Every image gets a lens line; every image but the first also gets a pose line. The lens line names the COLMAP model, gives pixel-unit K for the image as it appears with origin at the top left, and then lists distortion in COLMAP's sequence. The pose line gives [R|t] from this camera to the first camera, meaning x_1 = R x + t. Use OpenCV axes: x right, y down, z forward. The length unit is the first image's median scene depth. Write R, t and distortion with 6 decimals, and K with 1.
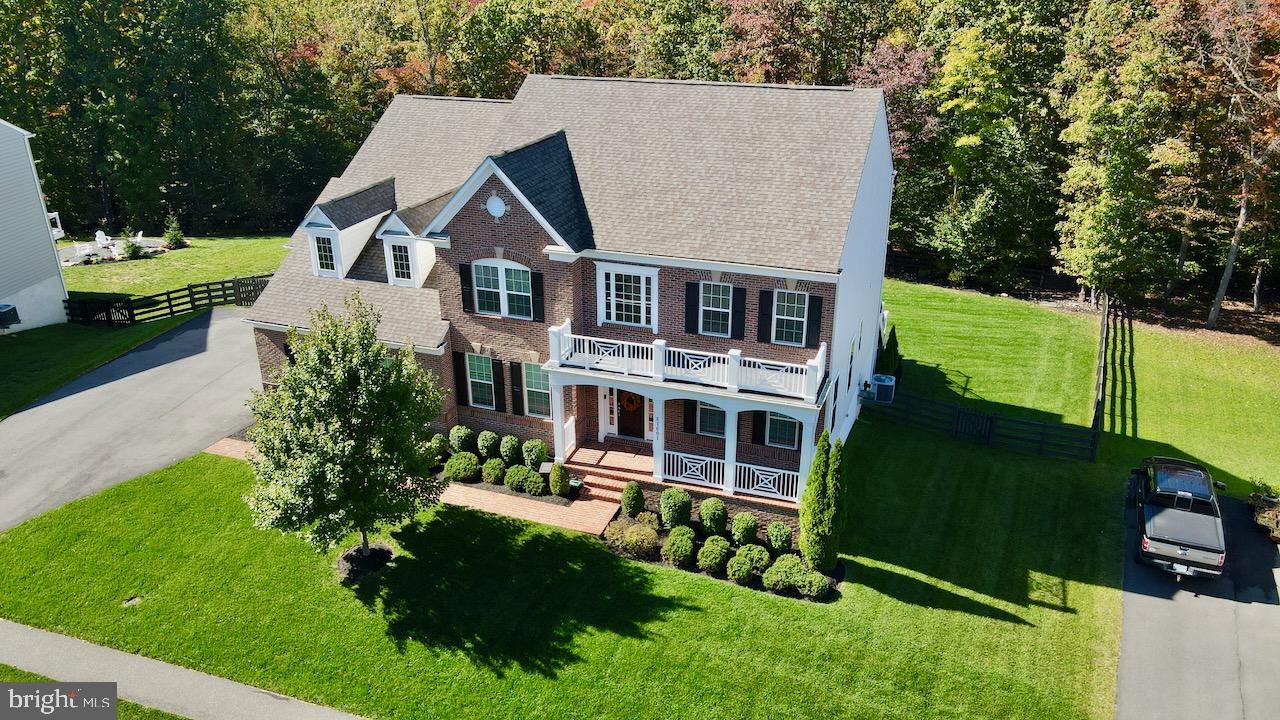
lens RADIAL K [[951.5, 0, 639.5], [0, 951.5, 377.5], [0, 0, 1]] dist [-0.013729, 0.048832]
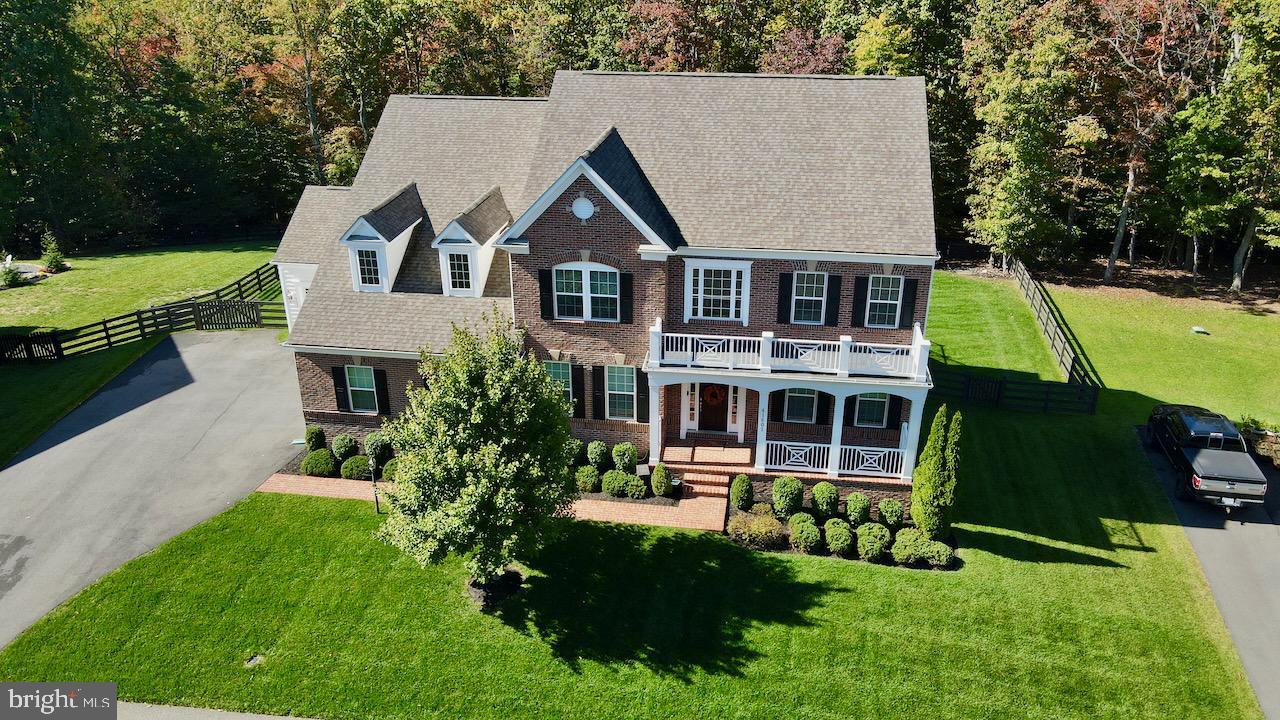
lens RADIAL K [[951.5, 0, 639.5], [0, 951.5, 377.5], [0, 0, 1]] dist [-0.013729, 0.048832]
pose [[0.979026, -0.084182, 0.185530, -0.280808], [0.081905, 0.996441, 0.019919, -0.021102], [-0.186547, -0.004305, 0.982437, 0.030083]]
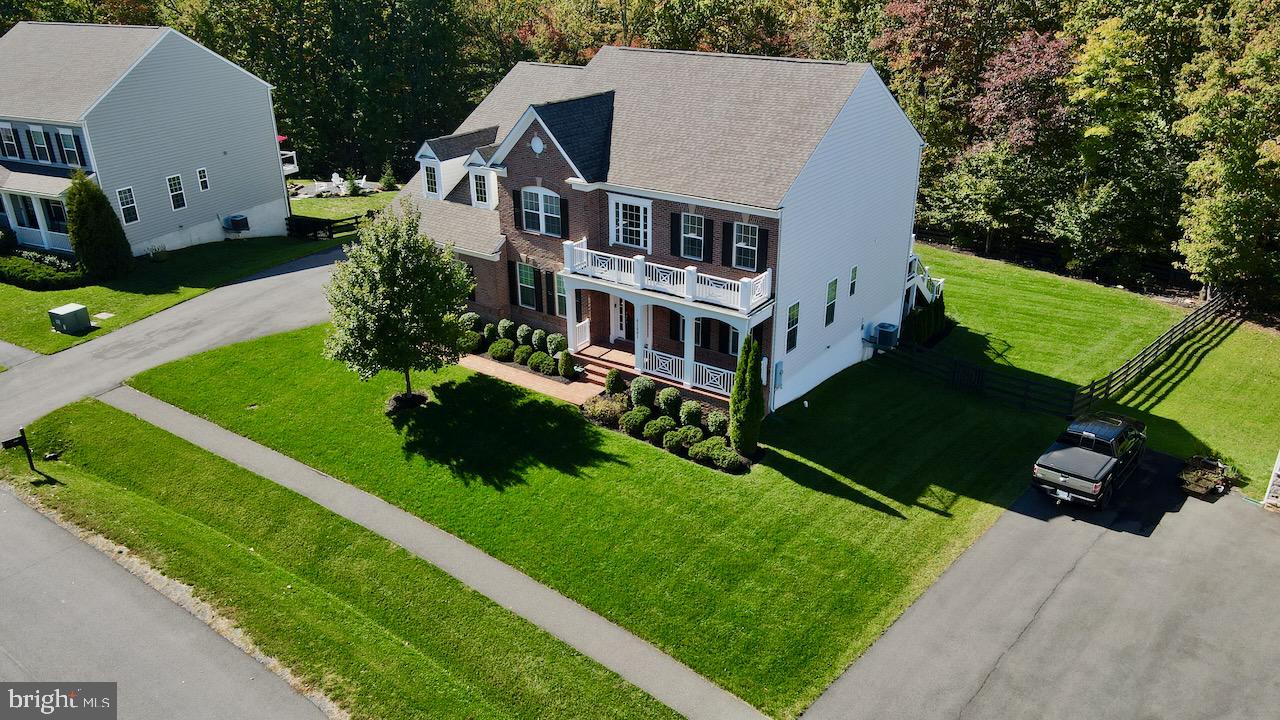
lens RADIAL K [[951.5, 0, 639.5], [0, 951.5, 377.5], [0, 0, 1]] dist [-0.013729, 0.048832]
pose [[0.962724, 0.111410, -0.246478, 0.322971], [-0.109287, 0.993760, 0.022319, 0.085686], [0.247426, 0.005450, 0.968891, -0.201291]]
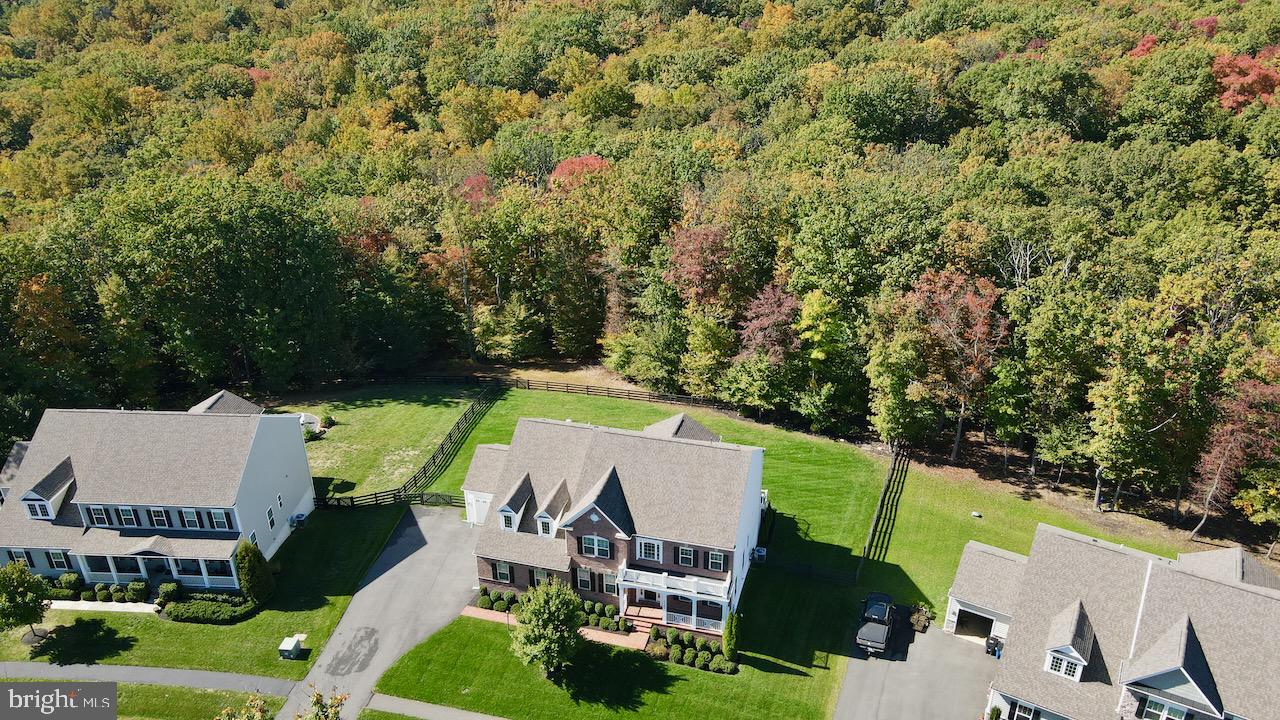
lens RADIAL K [[951.5, 0, 639.5], [0, 951.5, 377.5], [0, 0, 1]] dist [-0.013729, 0.048832]
pose [[0.996589, -0.042324, 0.070841, -0.186946], [0.038019, 0.997411, 0.061045, -0.658174], [-0.073241, -0.058144, 0.995618, -1.355879]]
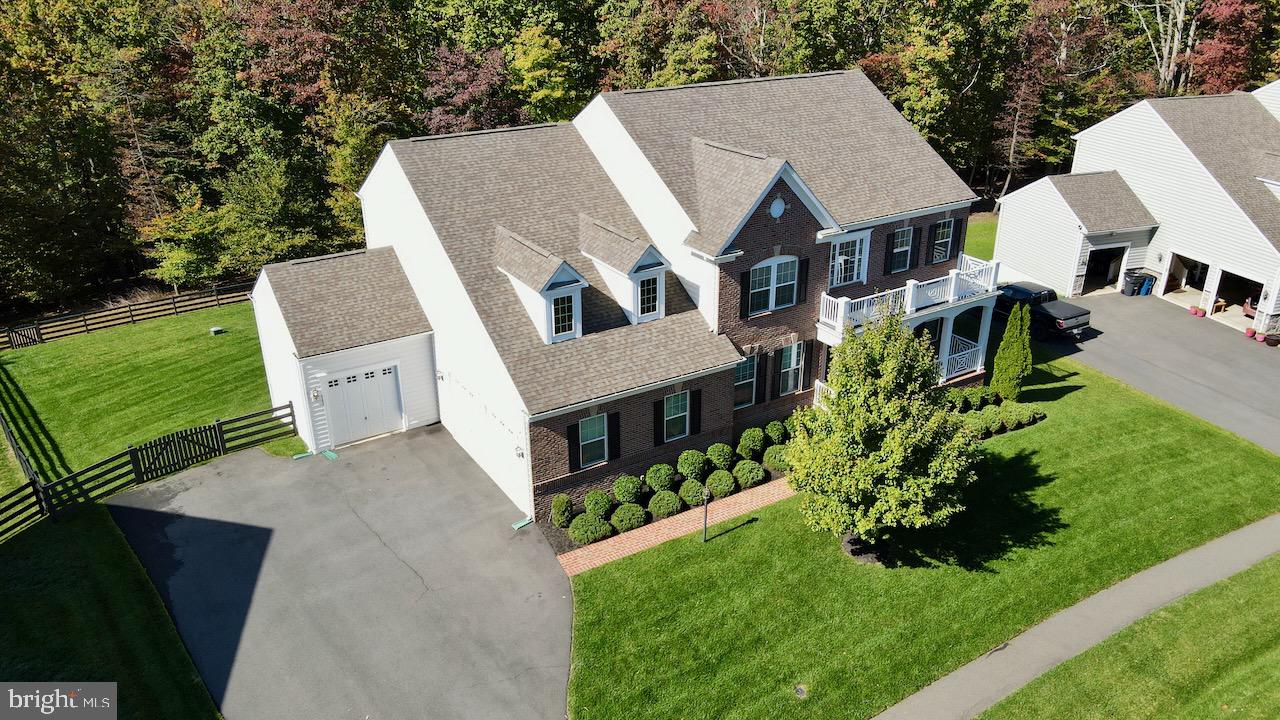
lens RADIAL K [[951.5, 0, 639.5], [0, 951.5, 377.5], [0, 0, 1]] dist [-0.013729, 0.048832]
pose [[0.613878, -0.328203, 0.717939, -1.044648], [0.327139, 0.933471, 0.147011, -0.203330], [-0.718425, 0.144619, 0.680405, 0.397831]]
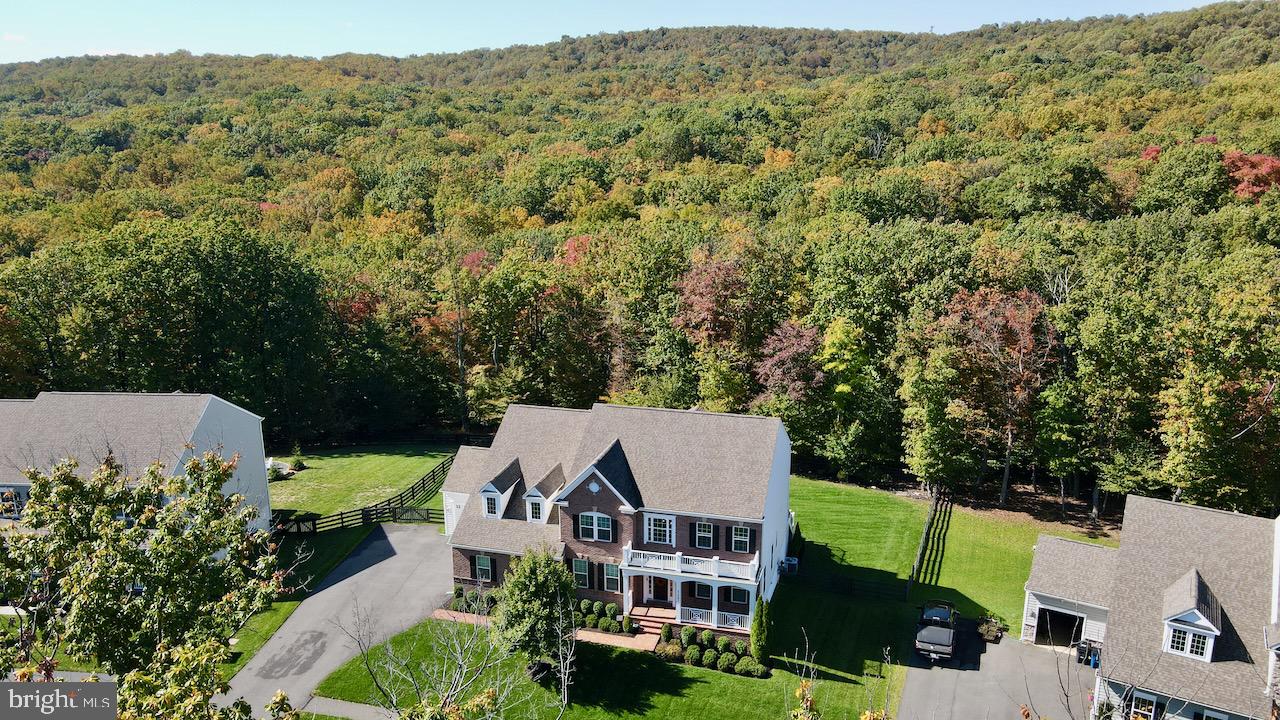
lens RADIAL K [[951.5, 0, 639.5], [0, 951.5, 377.5], [0, 0, 1]] dist [-0.013729, 0.048832]
pose [[0.996986, -0.022959, 0.074110, -0.193065], [0.033652, 0.988648, -0.146430, -0.107024], [-0.069907, 0.148483, 0.986441, -1.006034]]
